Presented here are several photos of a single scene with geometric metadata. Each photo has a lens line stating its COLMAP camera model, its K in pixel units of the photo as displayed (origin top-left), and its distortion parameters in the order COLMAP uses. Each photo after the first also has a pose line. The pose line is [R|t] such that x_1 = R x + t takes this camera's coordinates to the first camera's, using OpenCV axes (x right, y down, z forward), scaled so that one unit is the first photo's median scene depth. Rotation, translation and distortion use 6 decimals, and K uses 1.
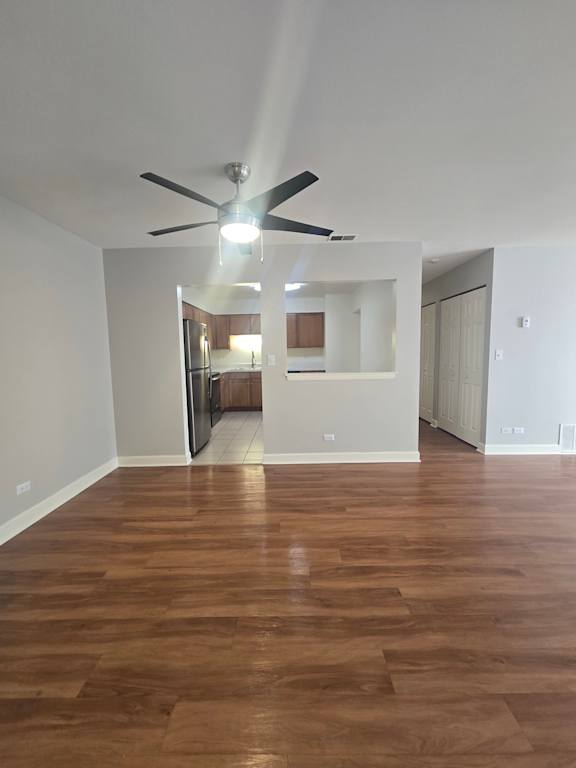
lens RADIAL K [[315.5, 0, 288.0], [0, 315.5, 384.0], [0, 0, 1]] dist [0.000662, -0.000617]
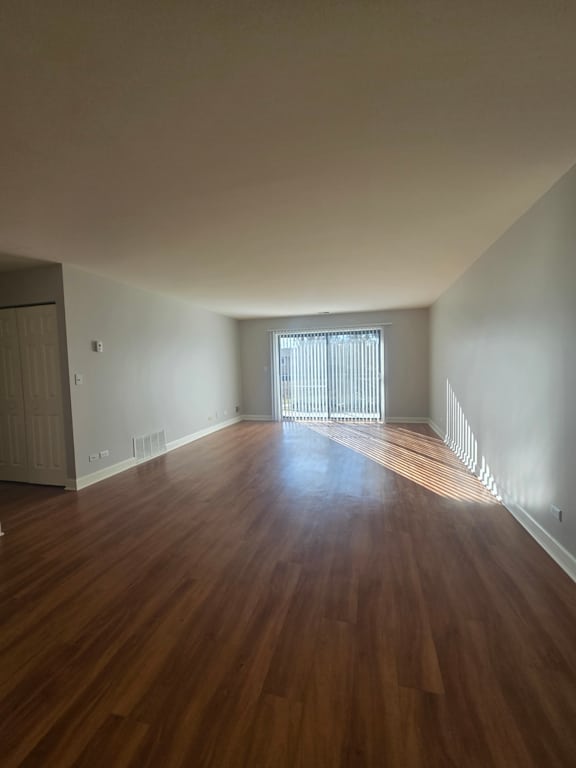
lens RADIAL K [[315.5, 0, 288.0], [0, 315.5, 384.0], [0, 0, 1]] dist [0.000662, -0.000617]
pose [[0.237502, -0.046518, 0.970272, -0.095892], [0.126724, 0.991800, 0.016531, -0.016132], [-0.963085, 0.119031, 0.241450, 0.181697]]
